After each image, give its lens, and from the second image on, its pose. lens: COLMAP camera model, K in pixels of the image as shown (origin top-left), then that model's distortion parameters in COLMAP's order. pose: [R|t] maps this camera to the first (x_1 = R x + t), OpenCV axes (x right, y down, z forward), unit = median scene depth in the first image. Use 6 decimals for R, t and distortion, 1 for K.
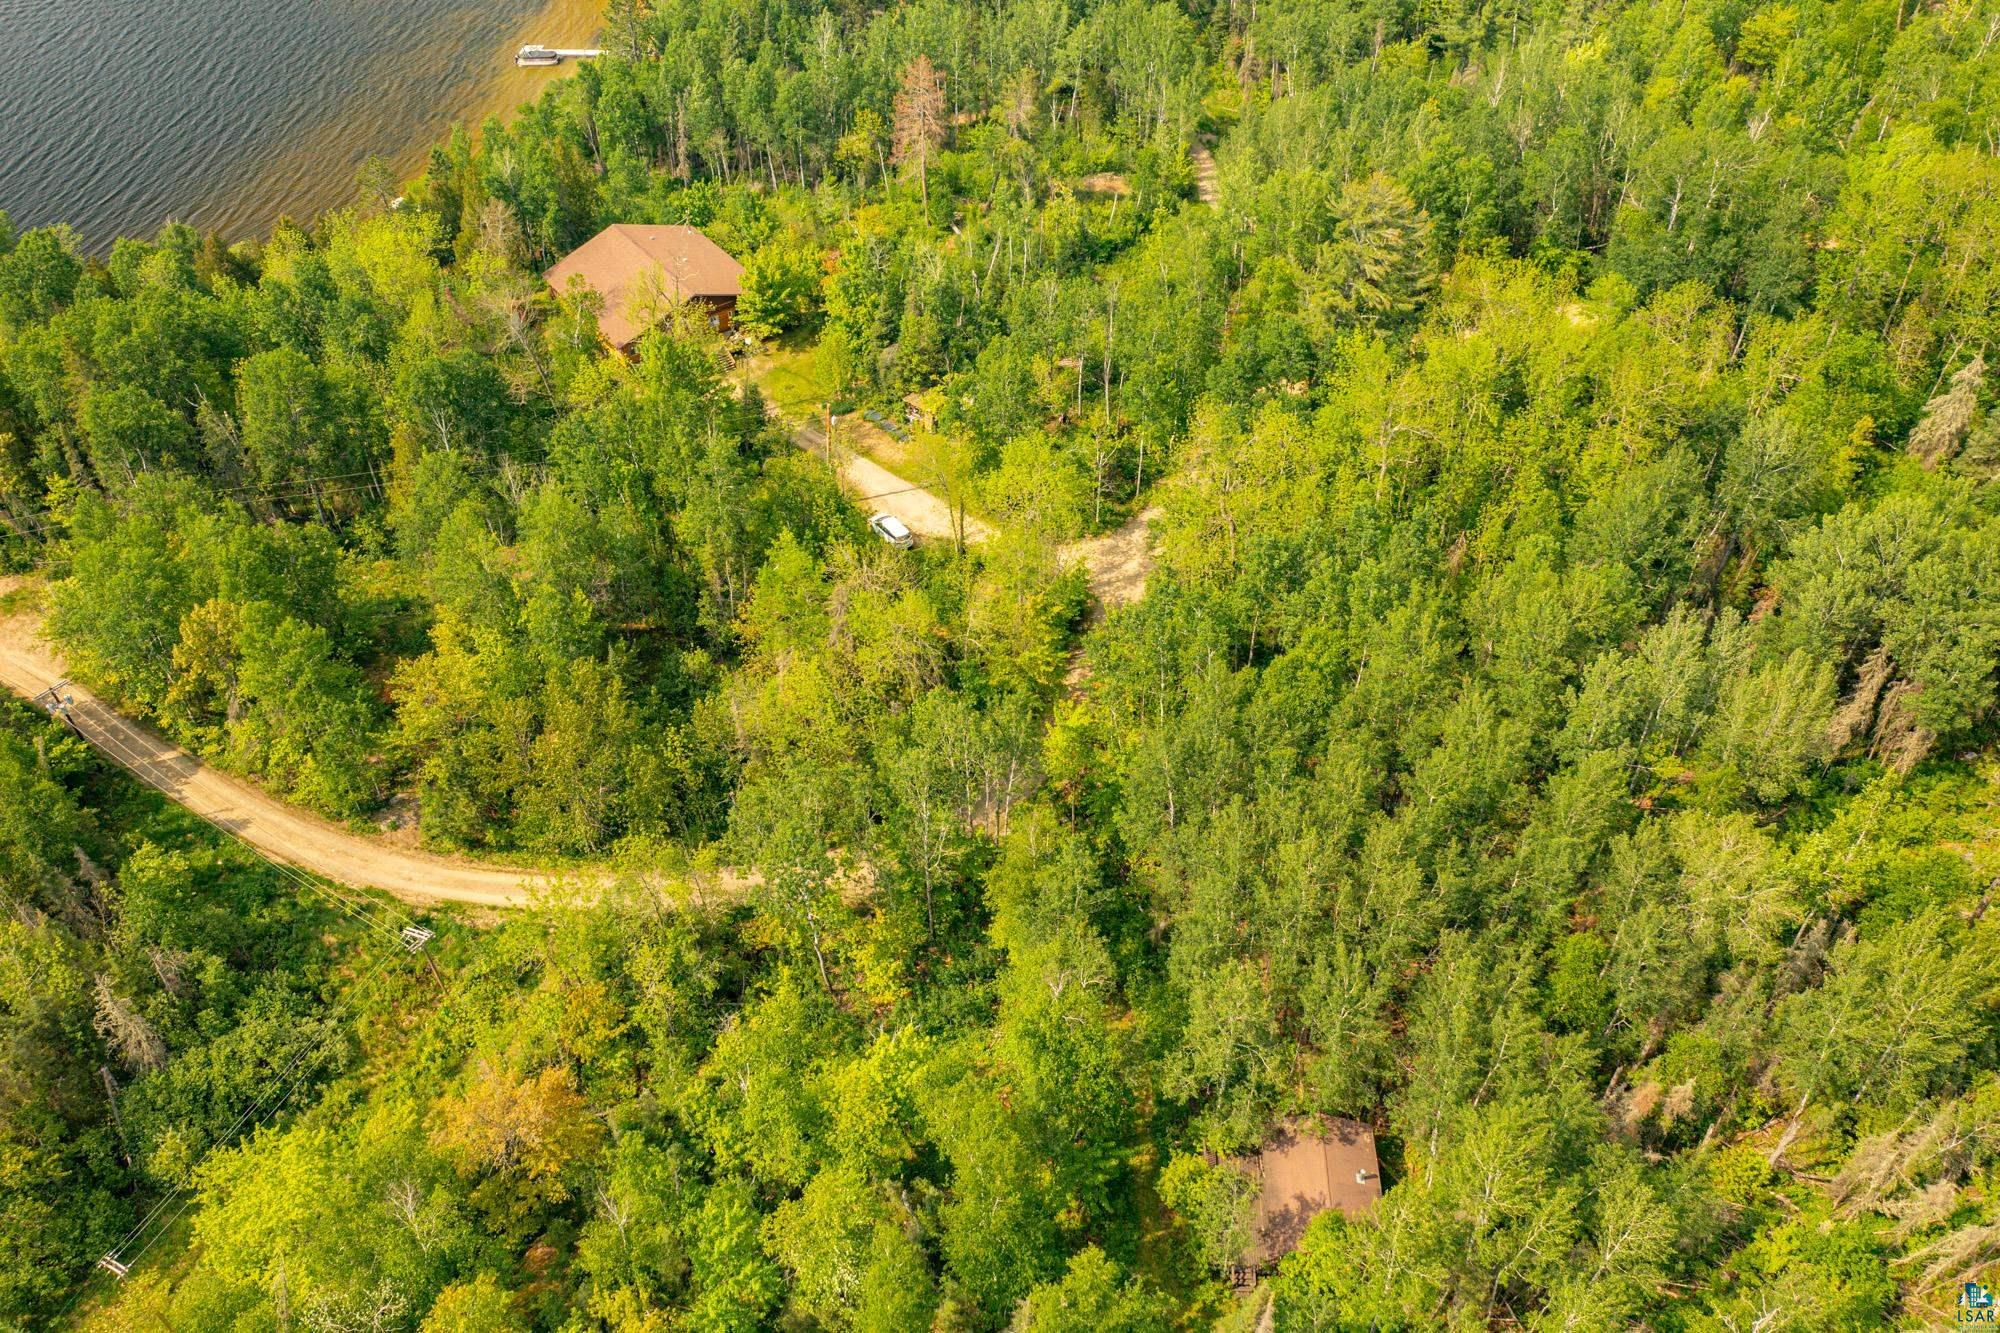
lens RADIAL K [[1592.8, 0, 1010.6], [0, 1592.8, 669.1], [0, 0, 1]] dist [-0.018507, 0.002051]
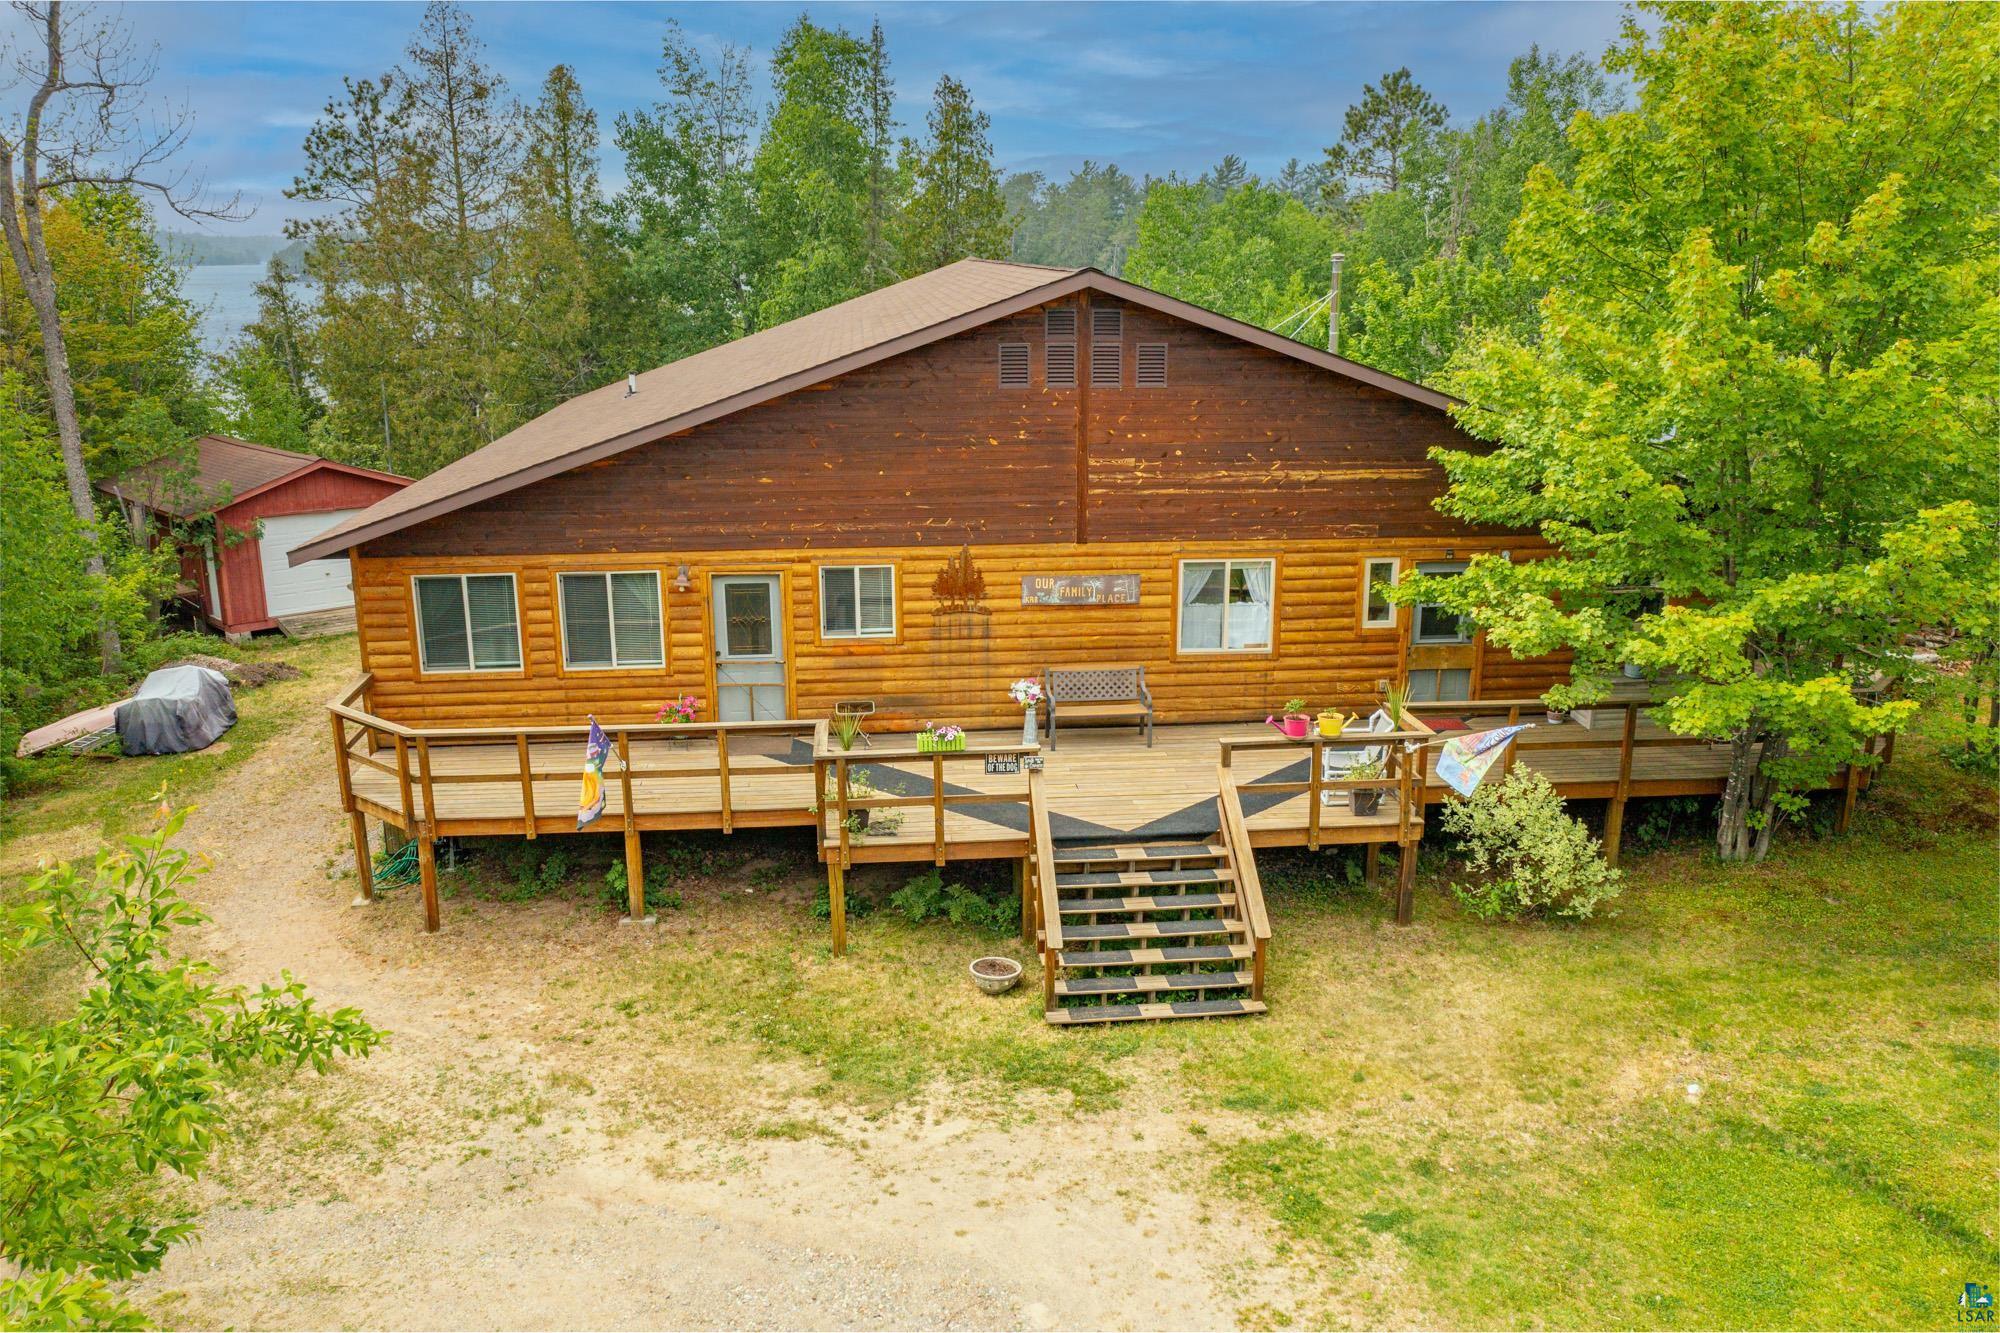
lens RADIAL K [[1592.8, 0, 1010.6], [0, 1592.8, 669.1], [0, 0, 1]] dist [-0.018507, 0.002051]
pose [[0.854039, 0.132295, -0.503106, -0.170242], [-0.353027, 0.857728, -0.373730, -0.200207], [0.382086, 0.496790, 0.779237, 1.098004]]
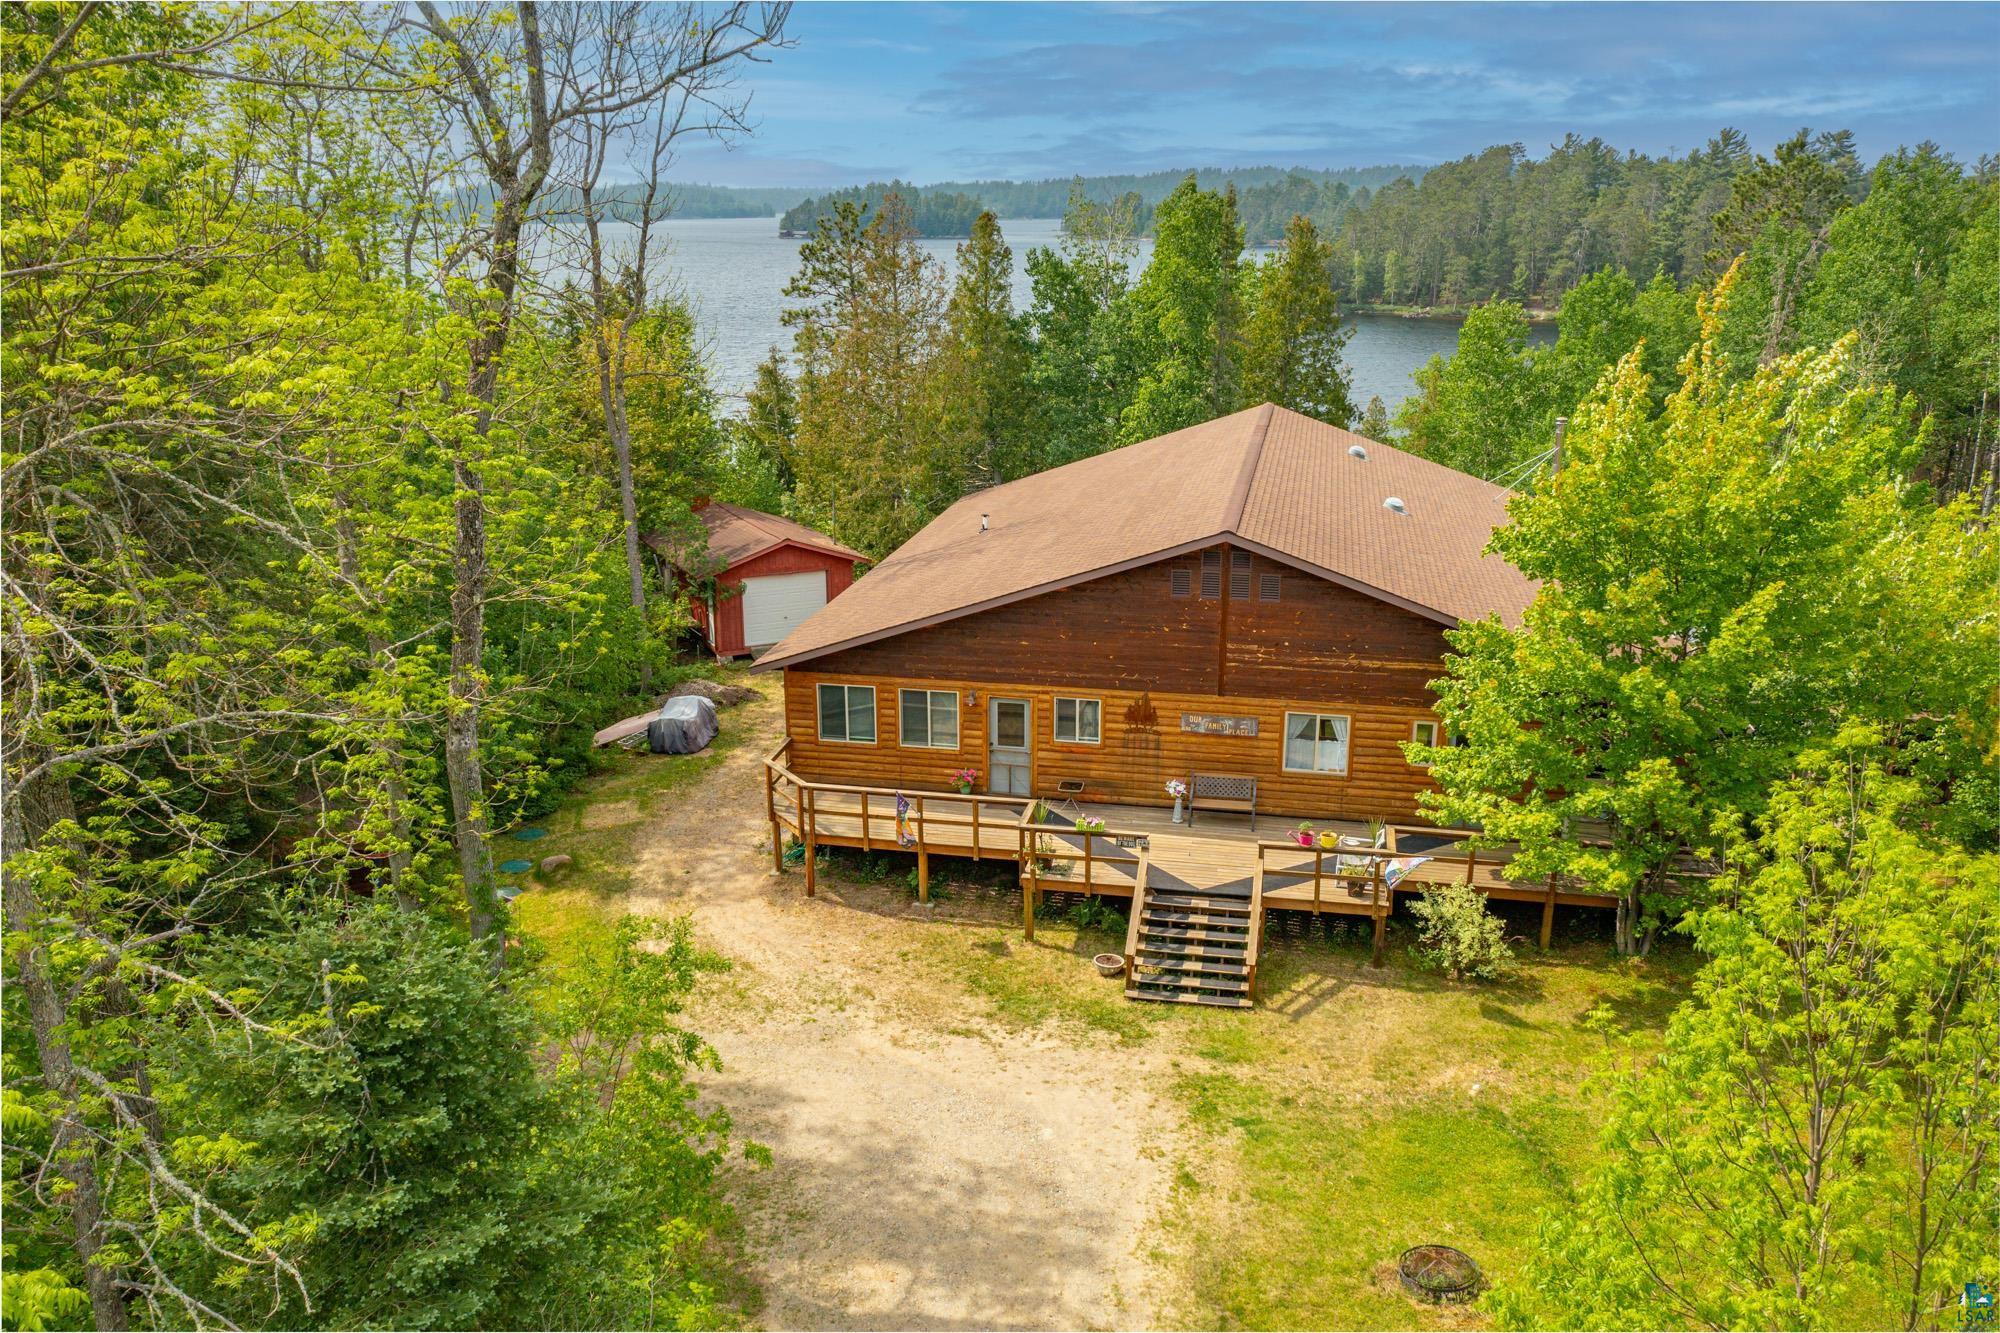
lens RADIAL K [[1592.8, 0, 1010.6], [0, 1592.8, 669.1], [0, 0, 1]] dist [-0.018507, 0.002051]
pose [[0.670401, 0.211472, -0.711226, -0.102297], [-0.506399, 0.830990, -0.230250, -0.202734], [0.542330, 0.514524, 0.664186, 1.042264]]
